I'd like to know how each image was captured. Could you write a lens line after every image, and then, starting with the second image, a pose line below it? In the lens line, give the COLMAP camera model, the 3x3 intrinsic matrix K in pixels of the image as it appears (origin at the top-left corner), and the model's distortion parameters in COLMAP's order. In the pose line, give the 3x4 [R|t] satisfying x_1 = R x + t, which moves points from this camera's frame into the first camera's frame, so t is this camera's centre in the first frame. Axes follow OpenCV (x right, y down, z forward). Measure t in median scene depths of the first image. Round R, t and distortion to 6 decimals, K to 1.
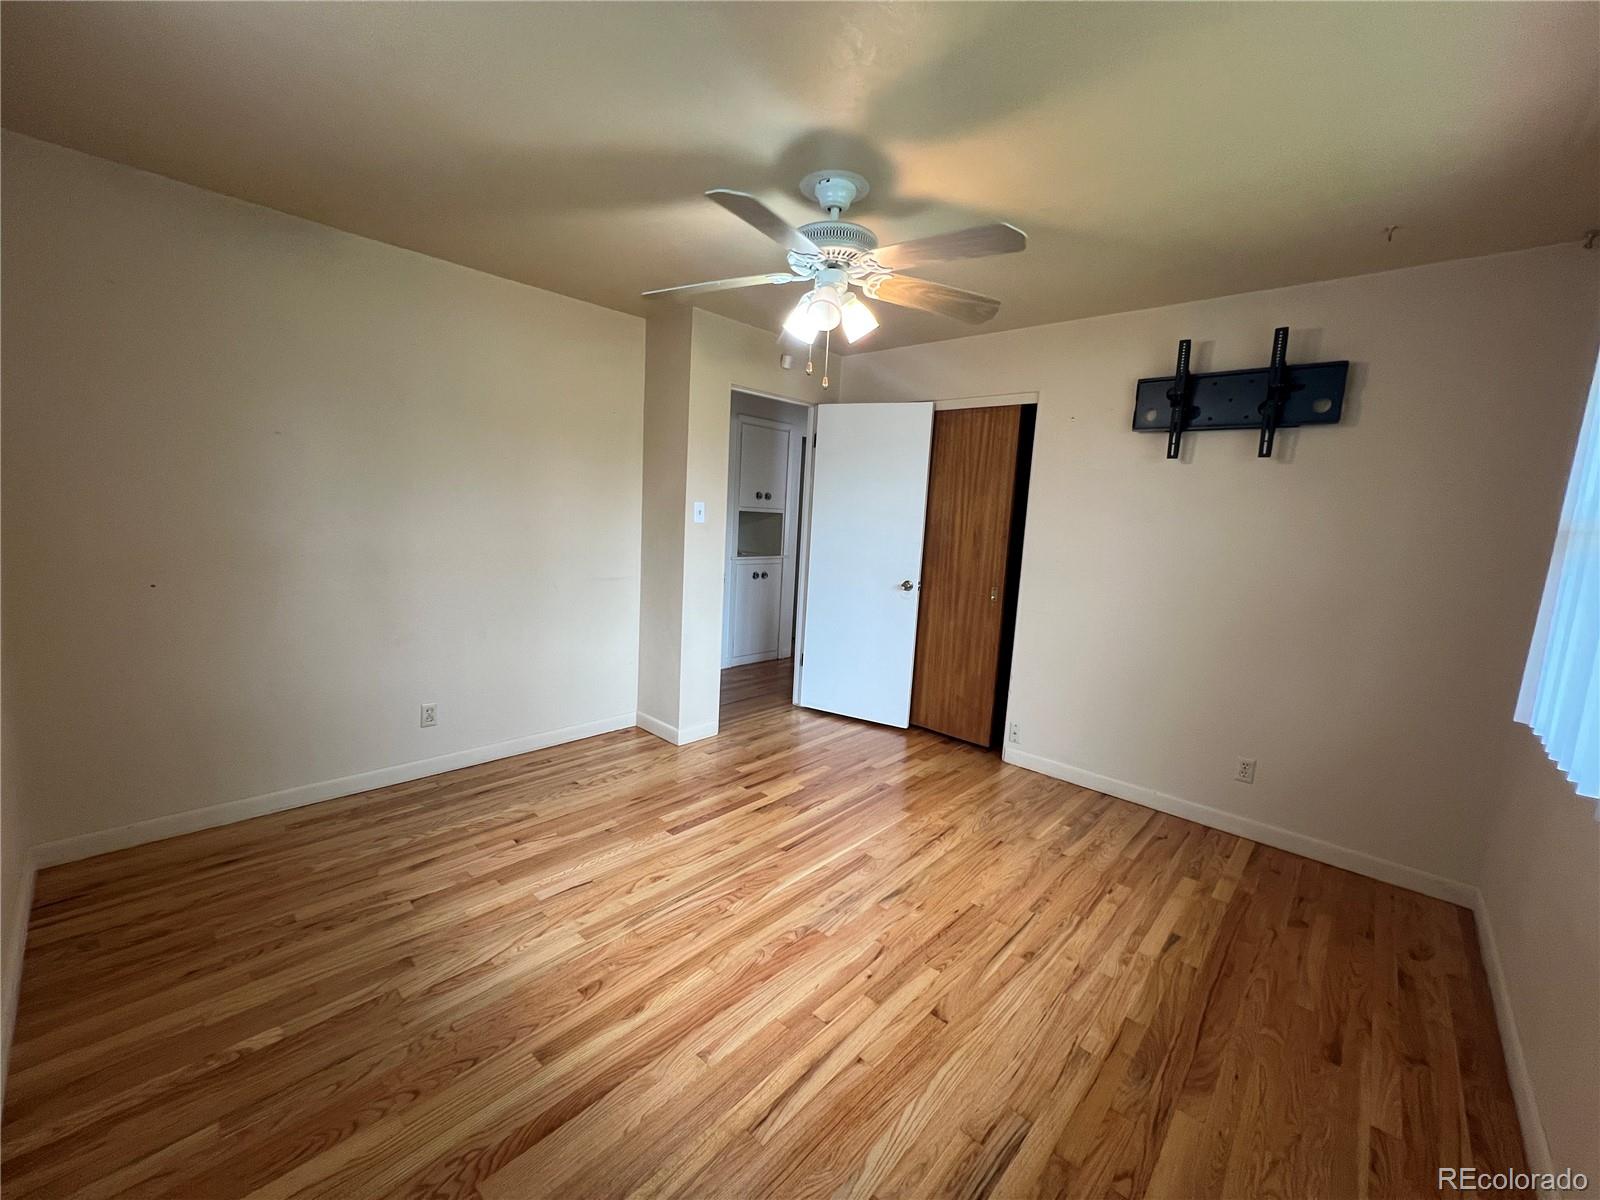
lens RADIAL K [[640.7, 0, 799.5], [0, 640.7, 599.2], [0, 0, 1]] dist [0.000875, -0.000179]
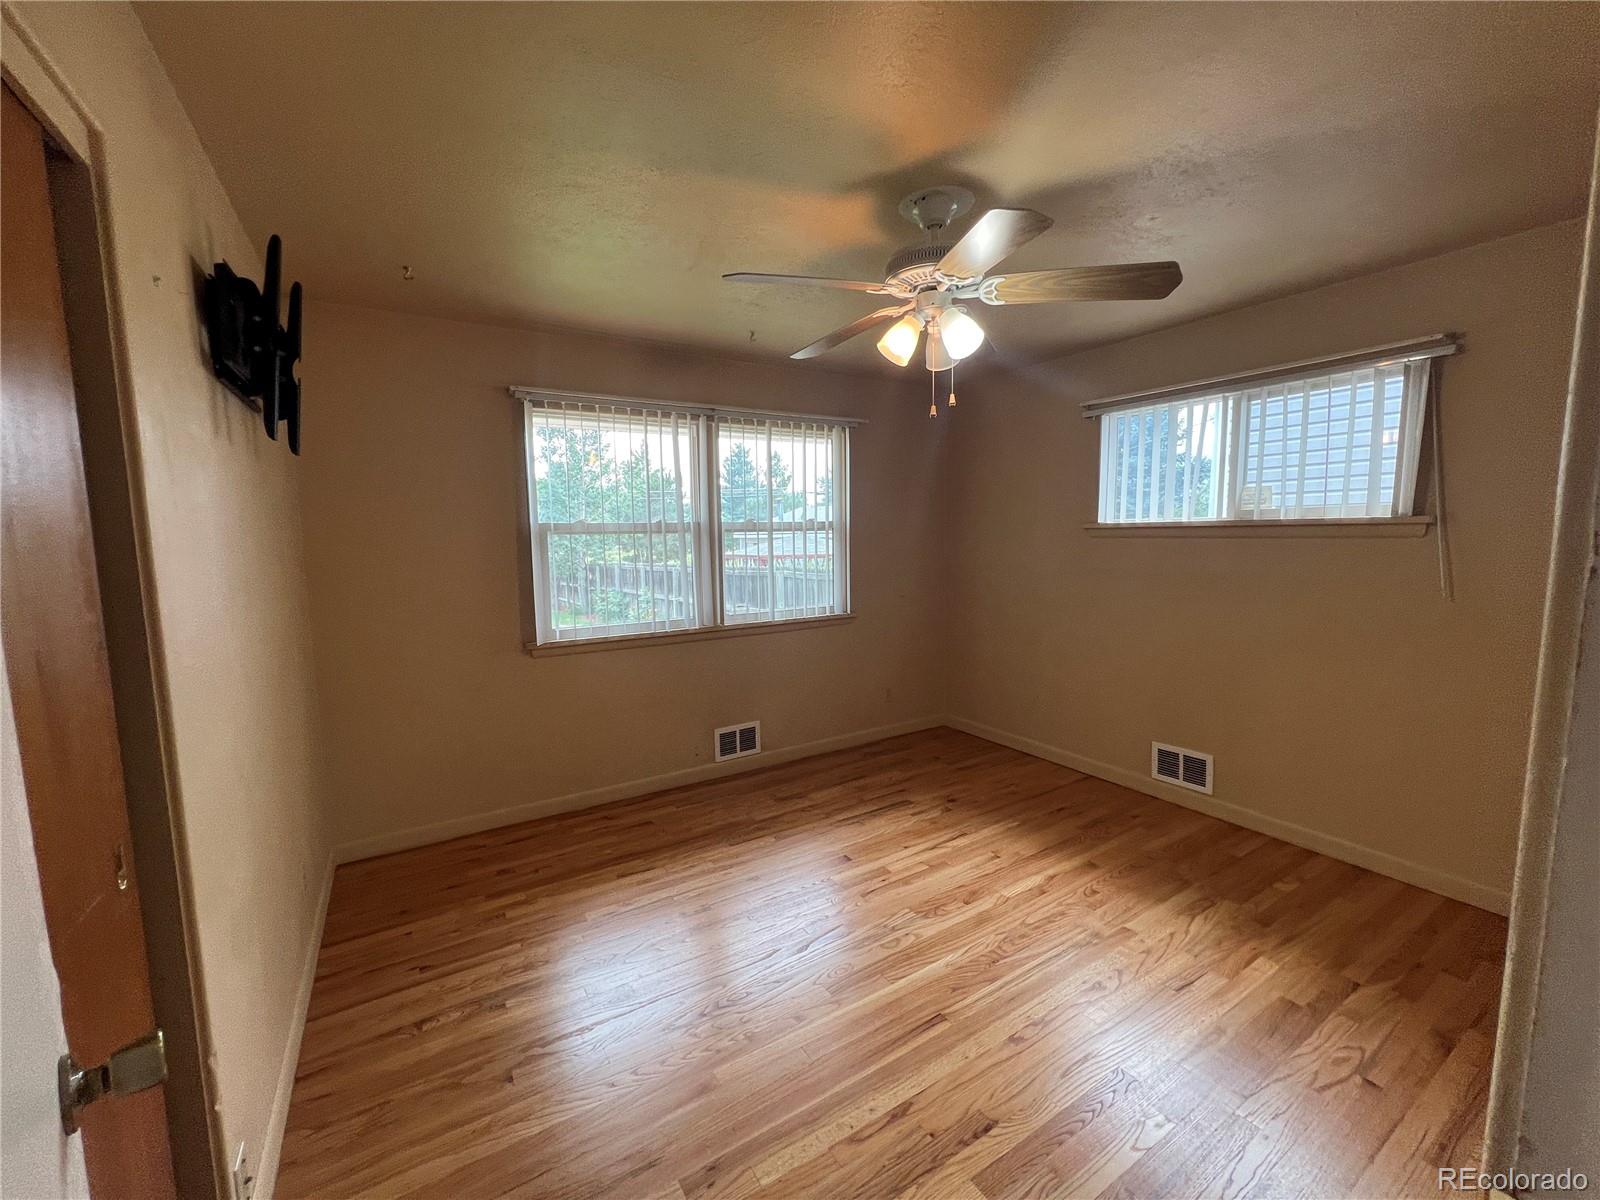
lens RADIAL K [[641.3, 0, 798.7], [0, 641.3, 602.4], [0, 0, 1]] dist [-0.002515, 0.000507]
pose [[-0.962947, -0.064188, 0.261942, -0.031891], [0.002675, 0.968943, 0.247270, -0.276691], [-0.269679, 0.238809, -0.932869, 1.843478]]
